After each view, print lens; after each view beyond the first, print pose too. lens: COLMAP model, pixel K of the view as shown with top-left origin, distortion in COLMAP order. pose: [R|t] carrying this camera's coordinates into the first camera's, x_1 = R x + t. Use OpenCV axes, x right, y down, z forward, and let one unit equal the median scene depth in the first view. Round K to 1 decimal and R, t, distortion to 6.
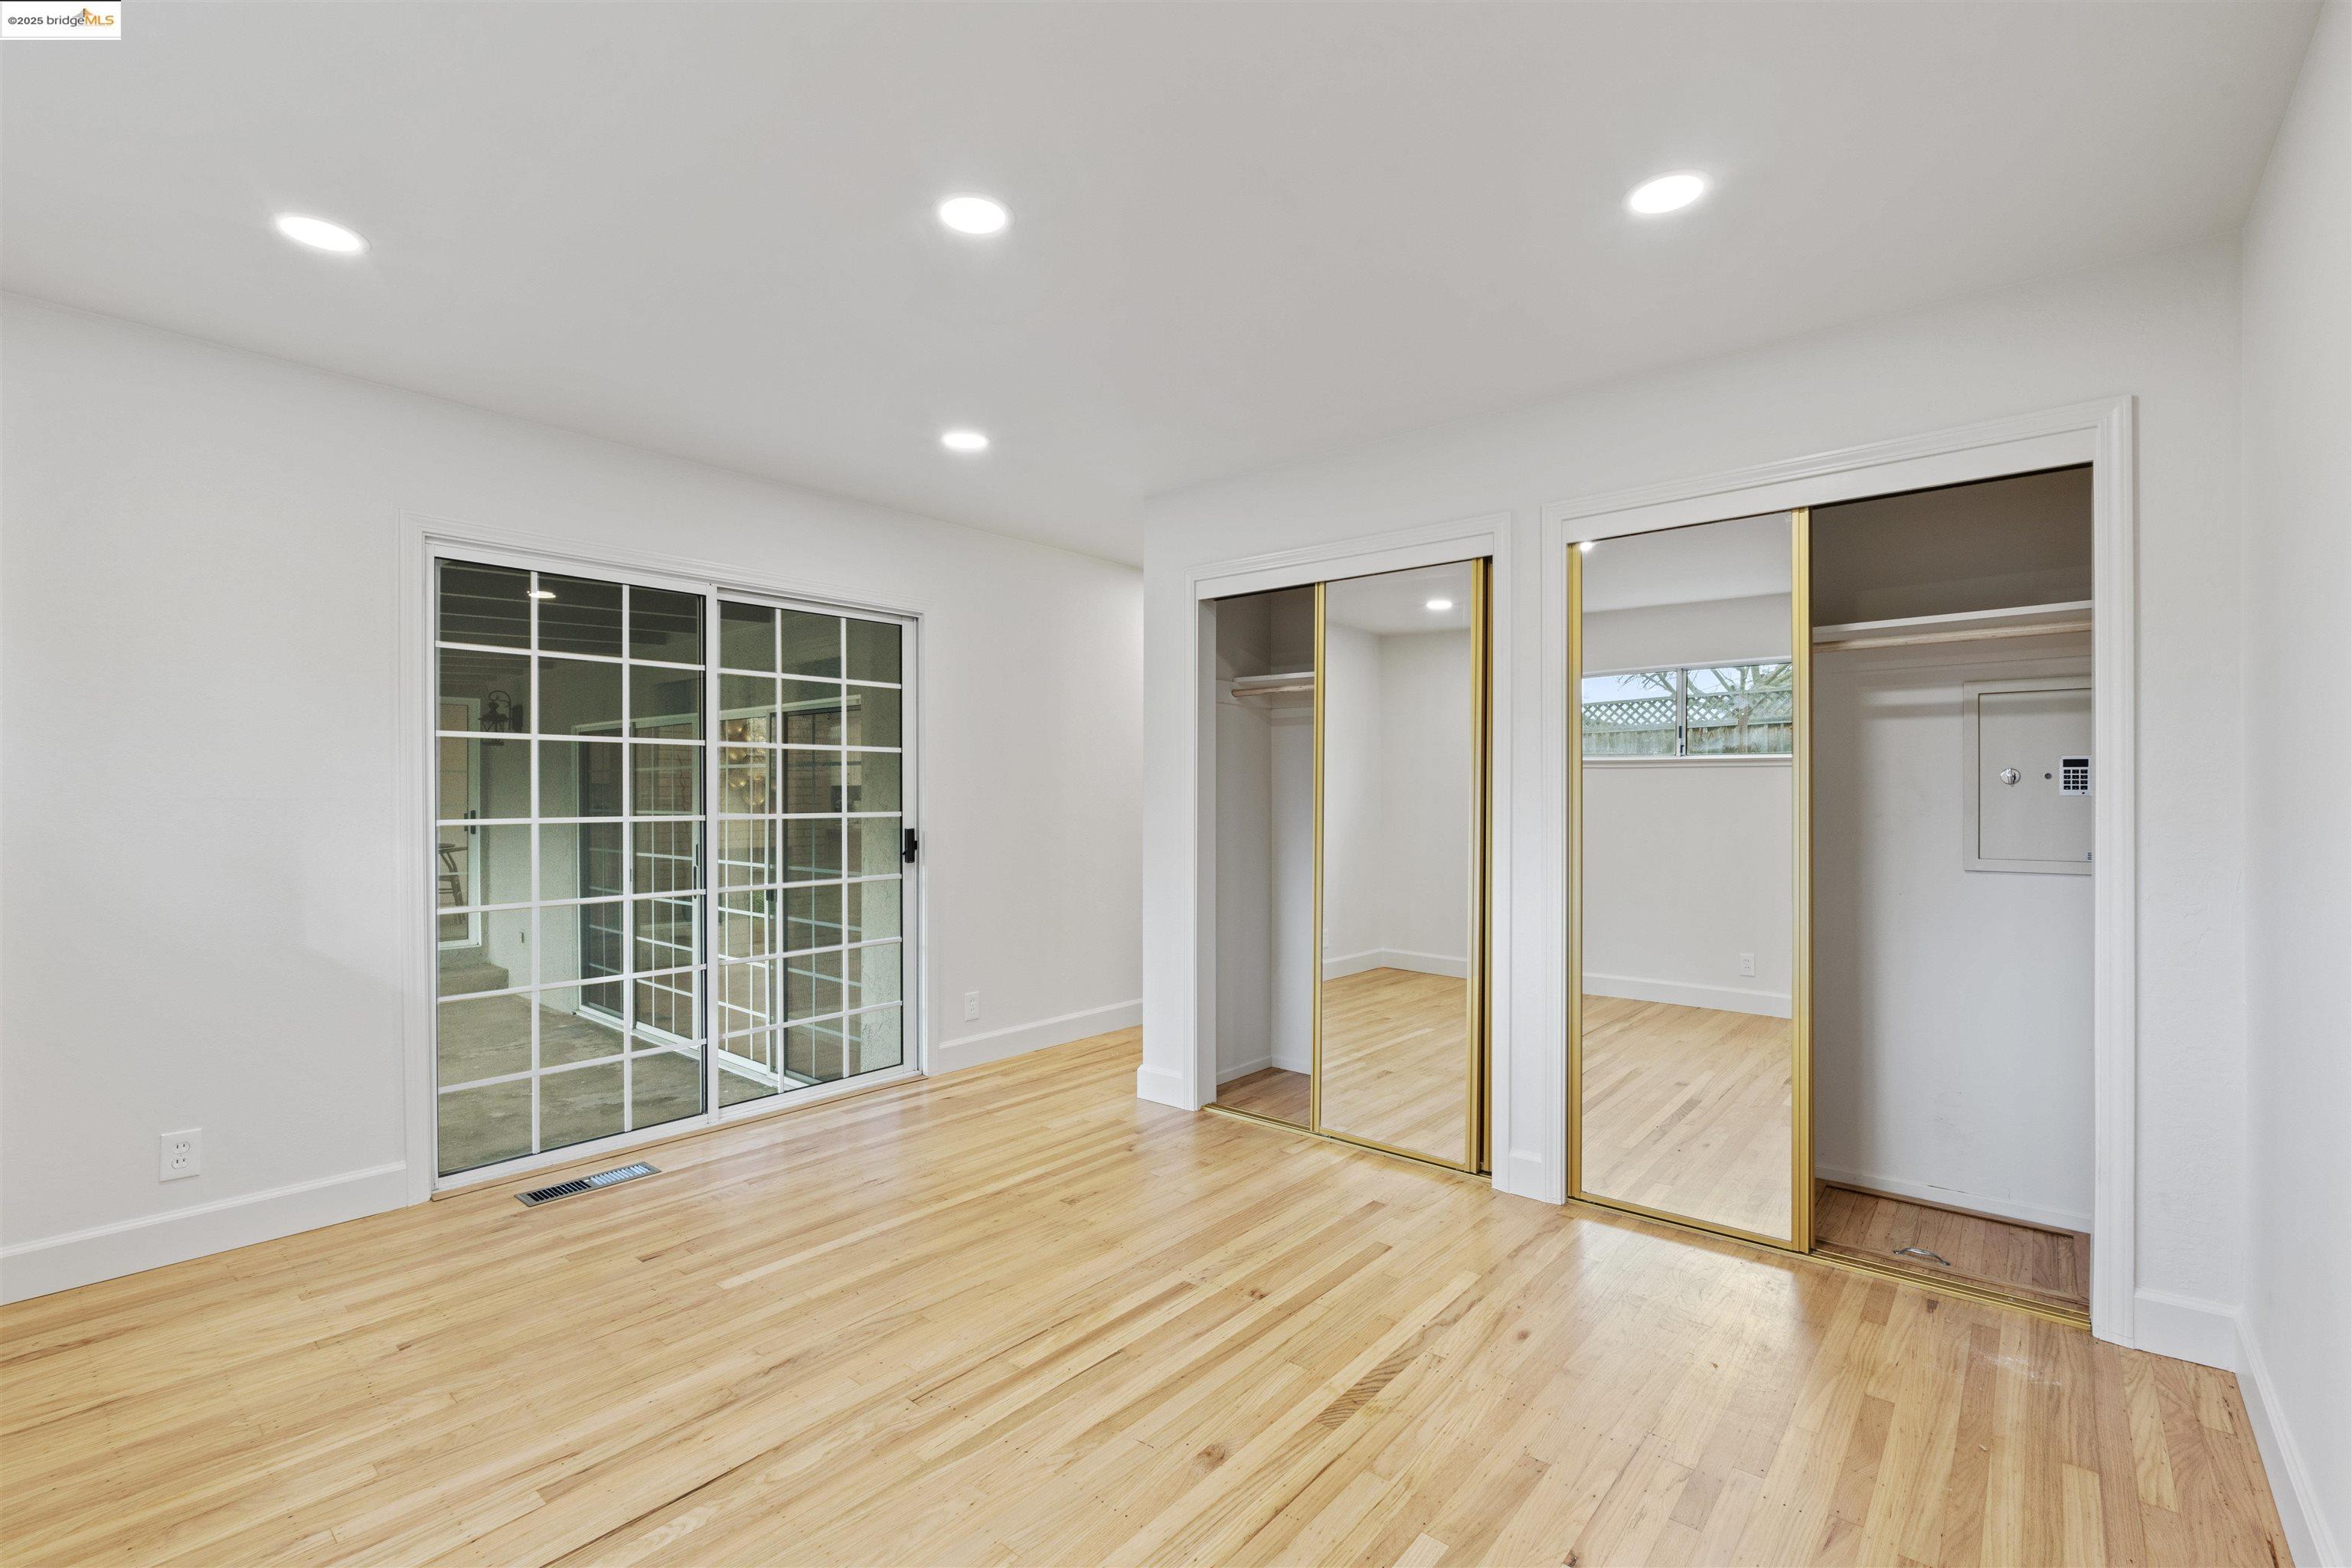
lens RADIAL K [[1032.6, 0, 1176.3], [0, 1032.6, 787.9], [0, 0, 1]] dist [-0.008159, 0.001314]
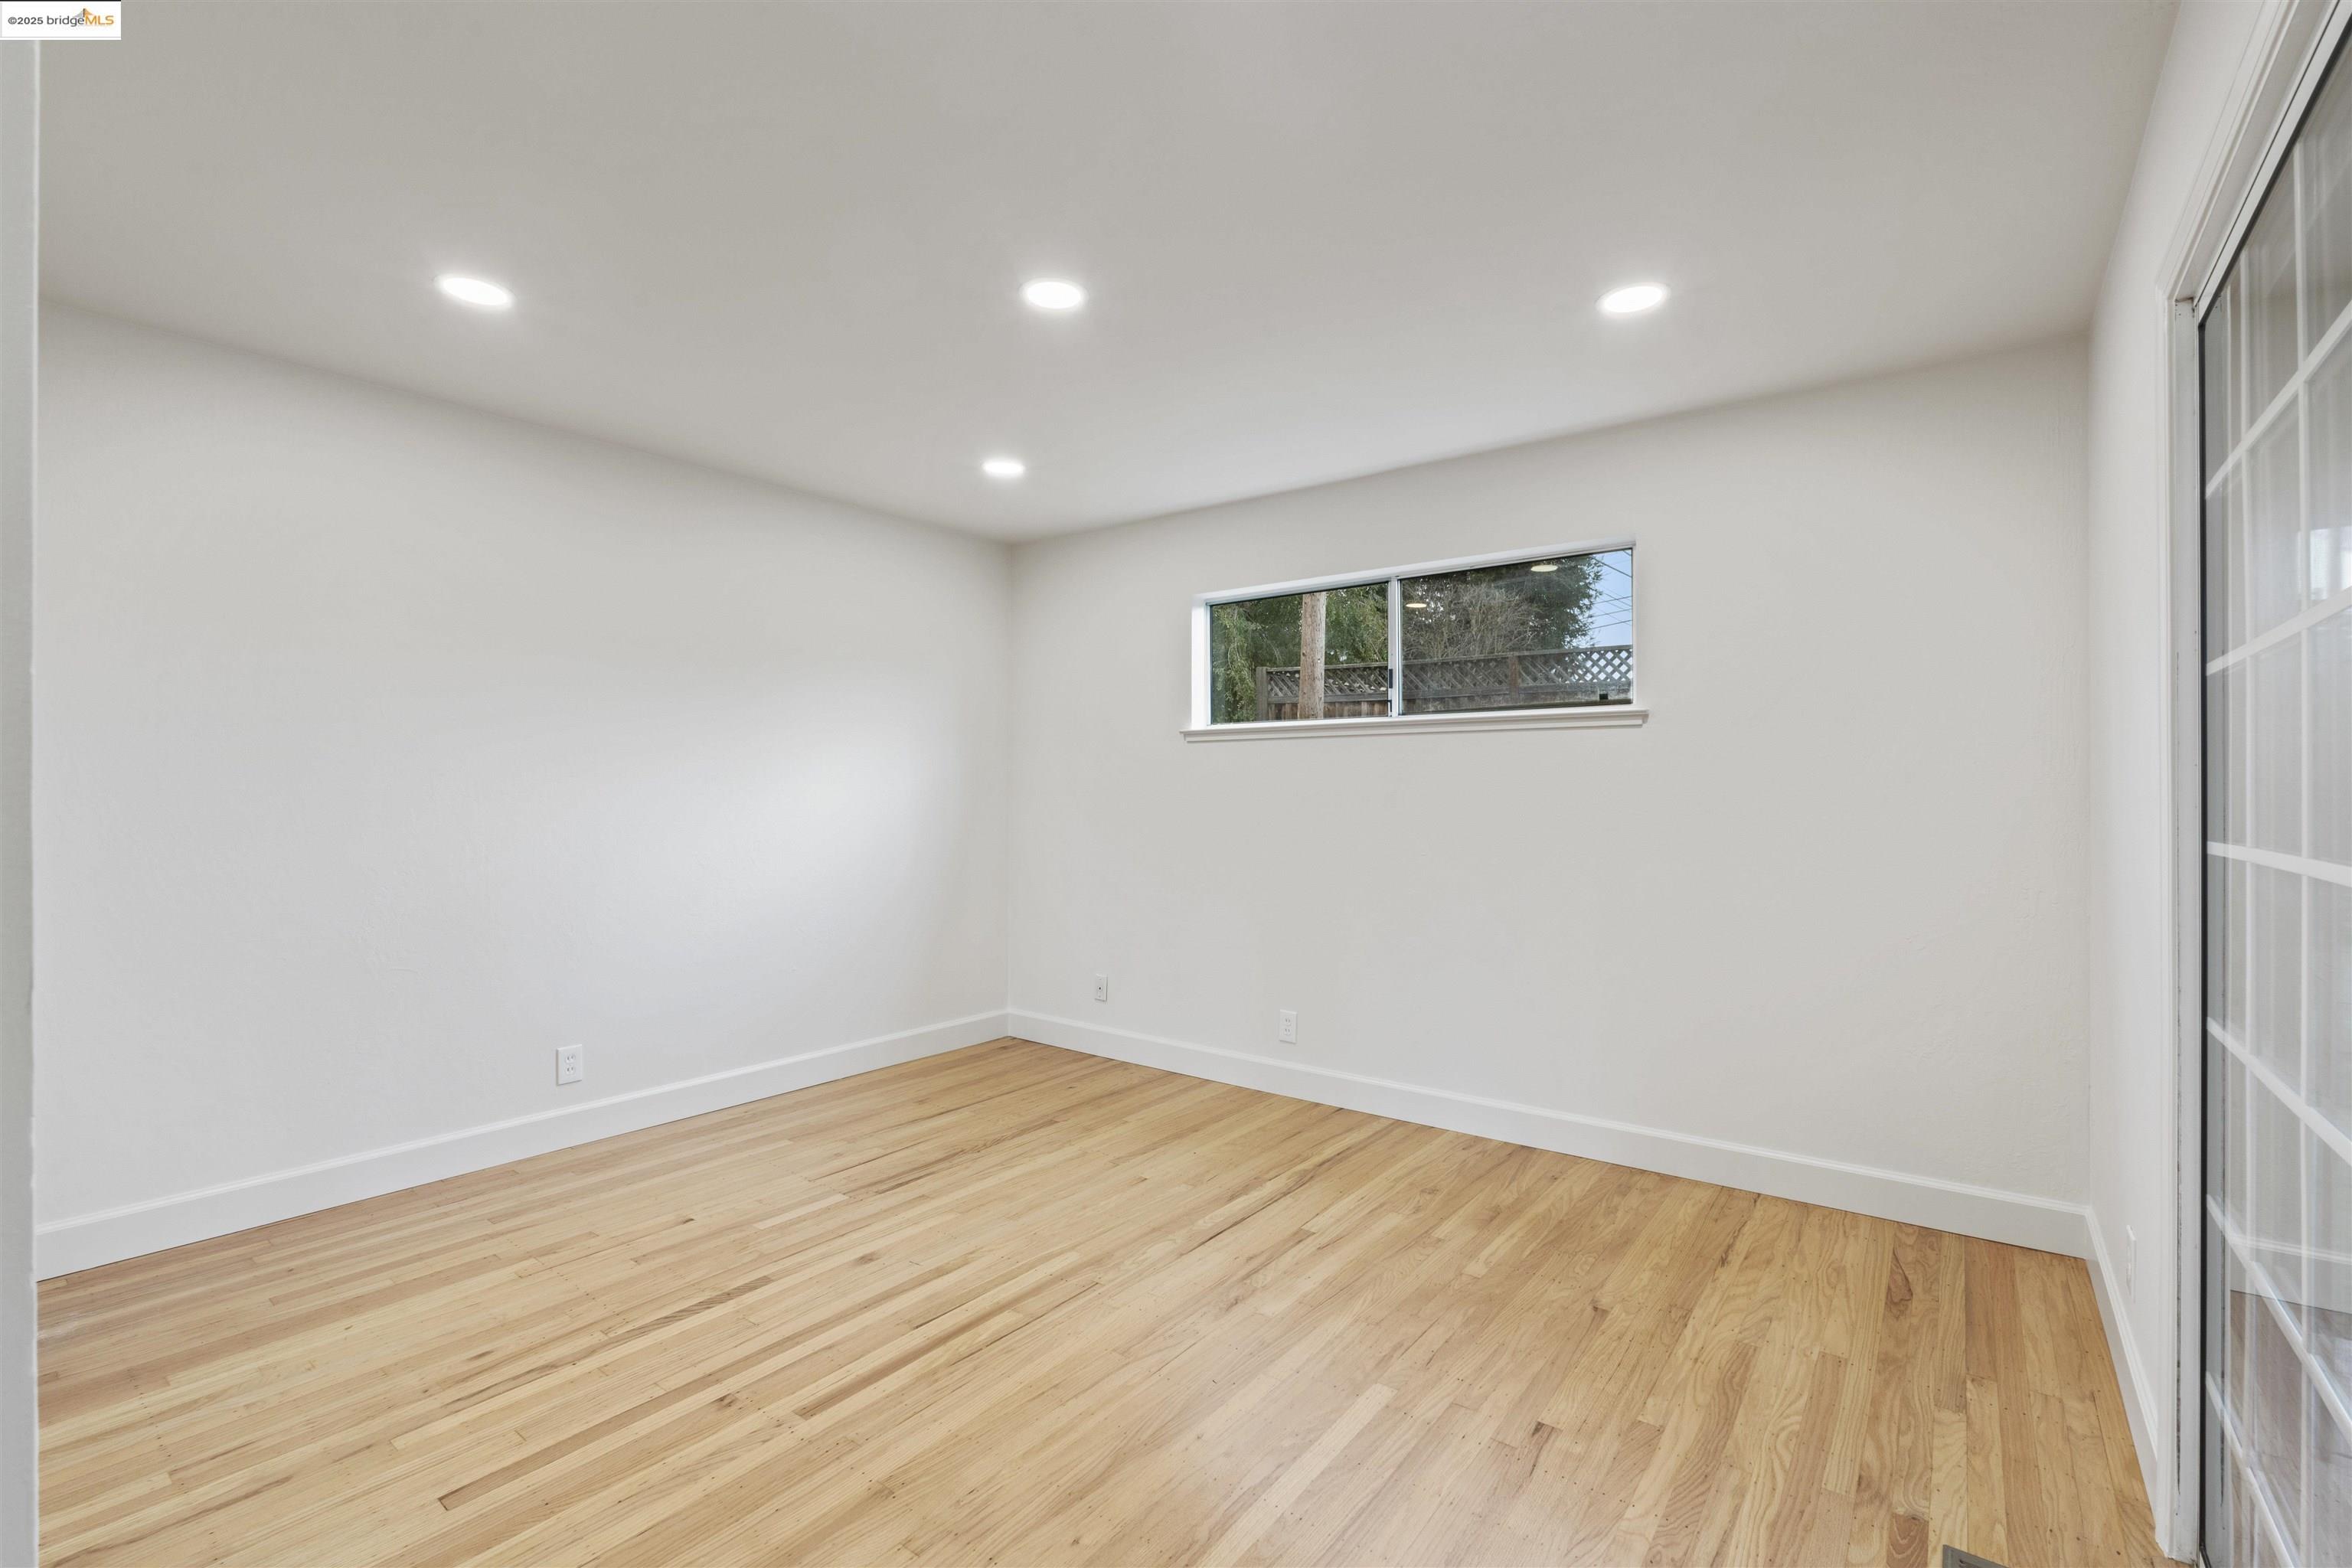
lens RADIAL K [[1032.6, 0, 1181.0], [0, 1032.6, 782.1], [0, 0, 1]] dist [-0.008159, 0.001314]
pose [[-0.998290, -0.004291, -0.058303, -0.215983], [-0.003550, 0.999912, -0.012814, 0.010763], [0.058353, -0.012585, -0.998217, 1.720415]]
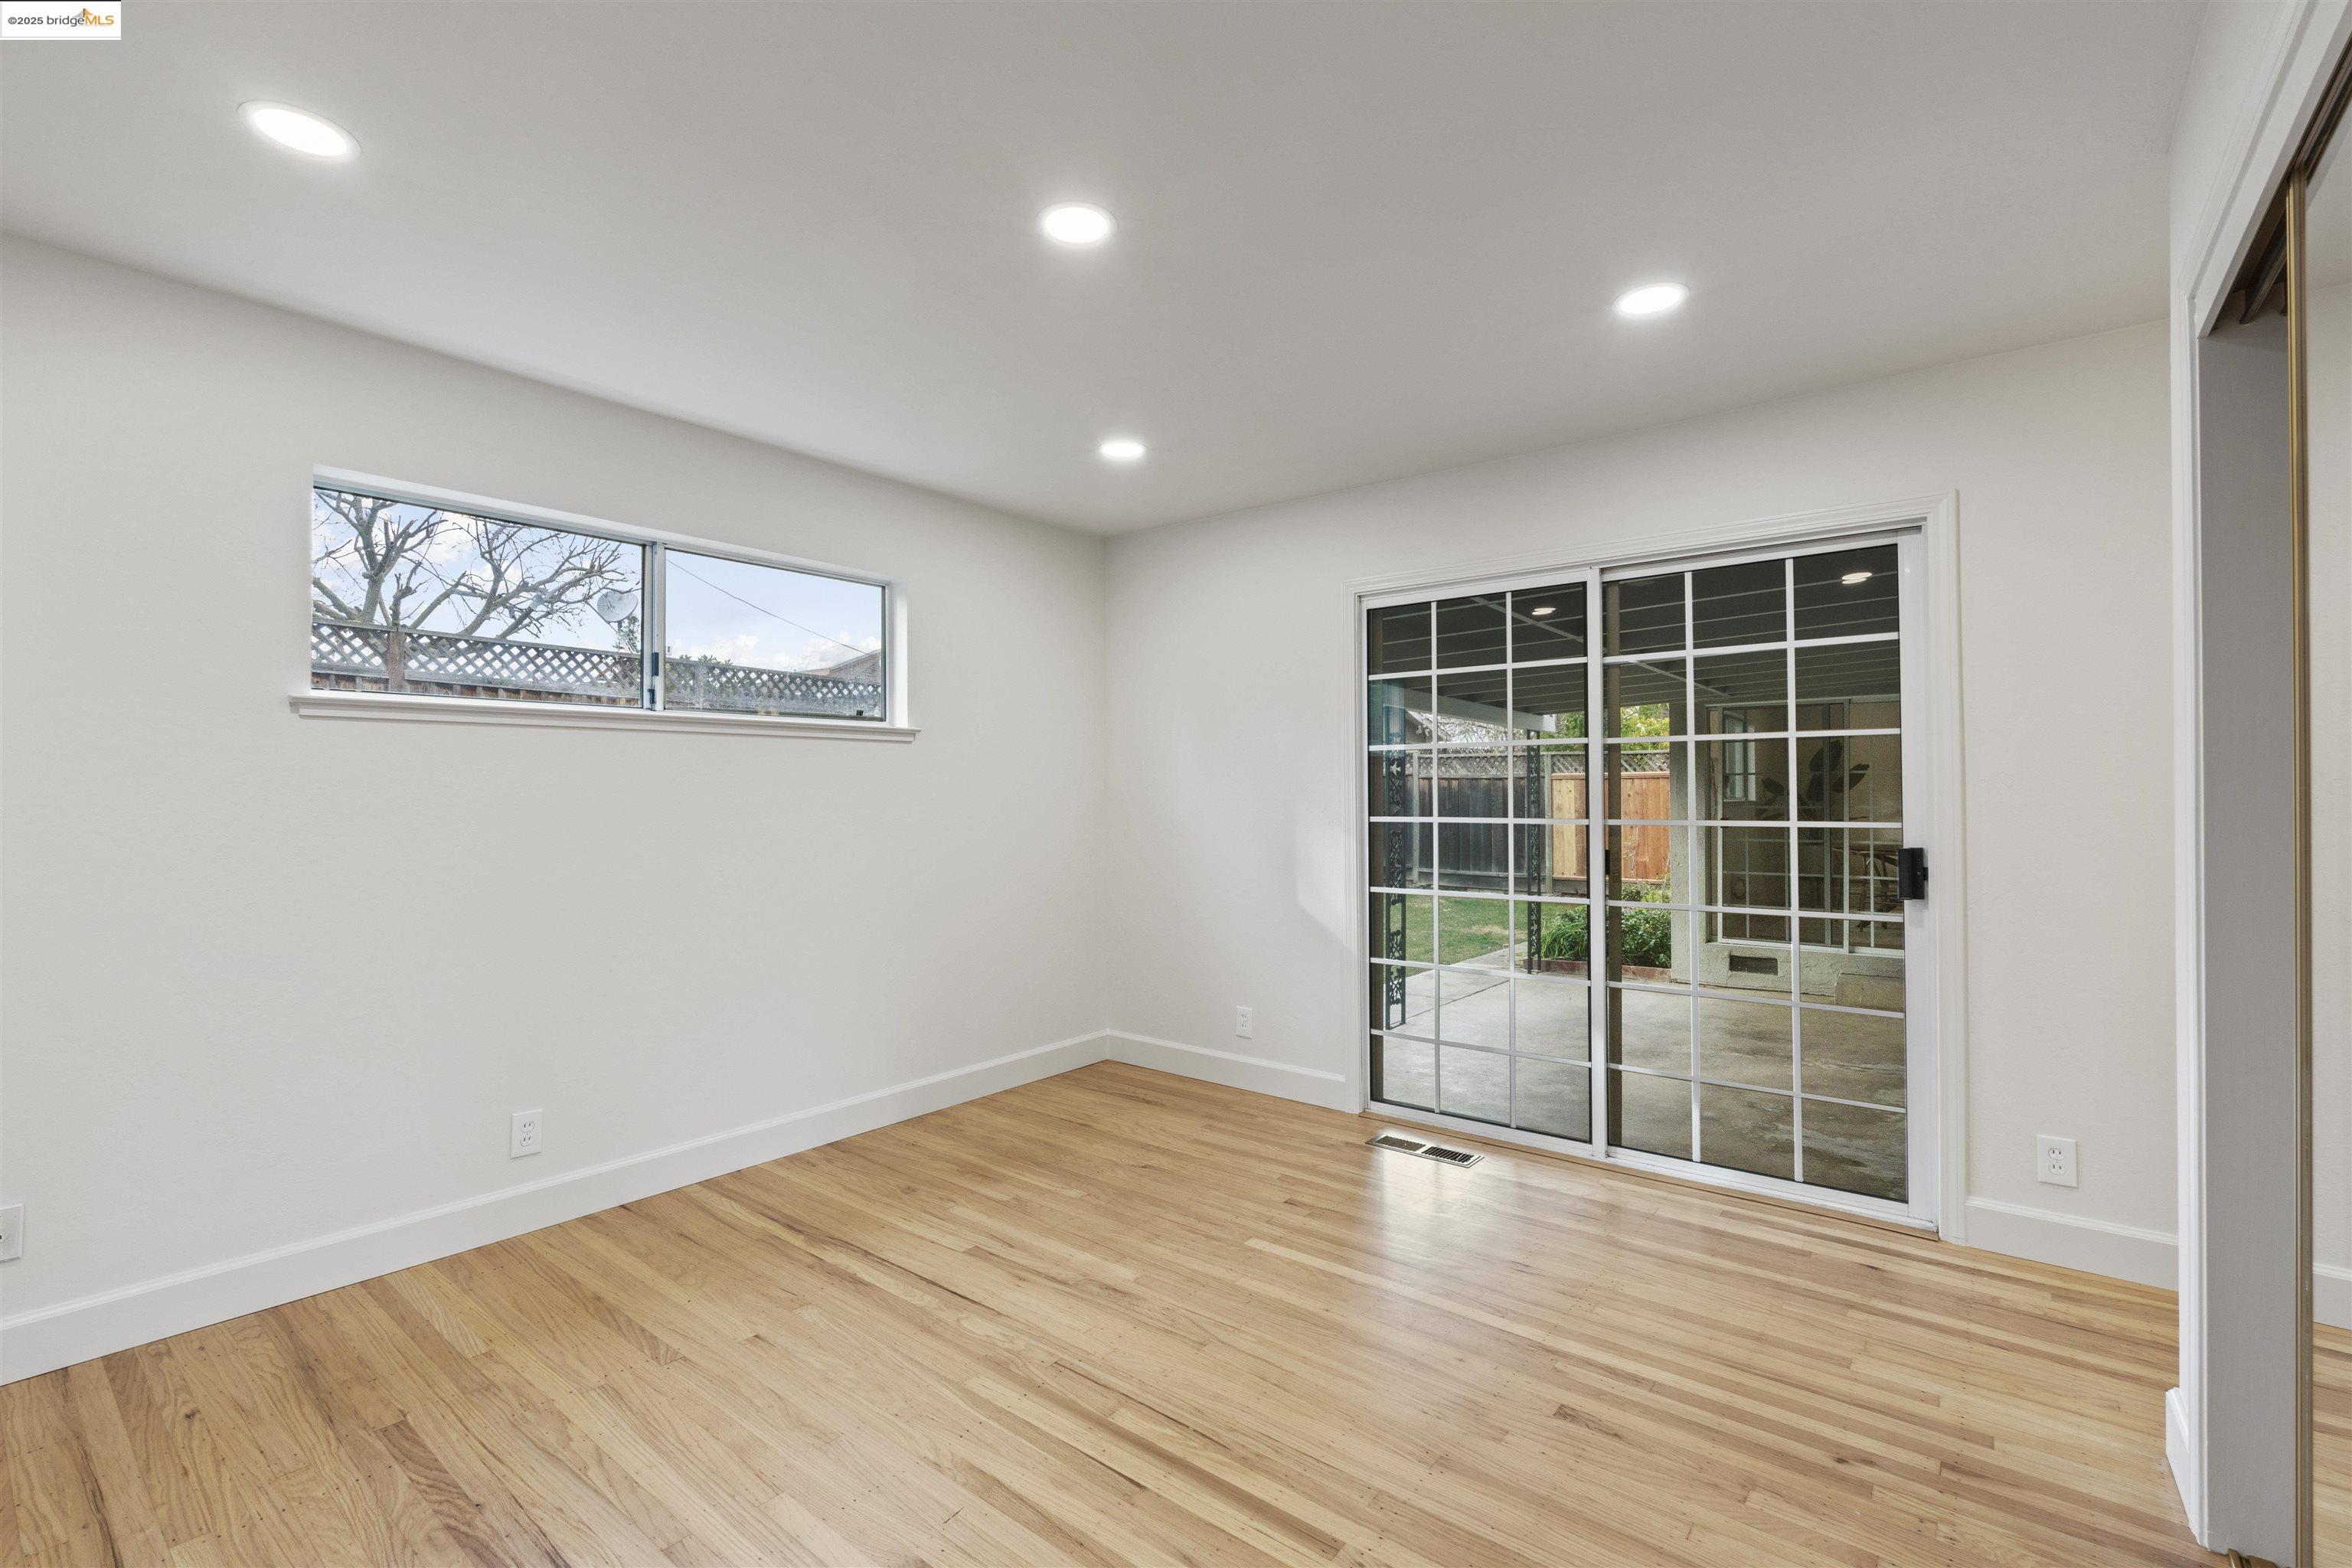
lens RADIAL K [[1032.6, 0, 1170.2], [0, 1032.6, 781.3], [0, 0, 1]] dist [-0.008159, 0.001314]
pose [[0.024810, -0.014731, -0.999584, 0.637284], [0.007410, 0.999867, -0.014551, 0.004586], [0.999665, -0.007046, 0.024916, 0.843225]]
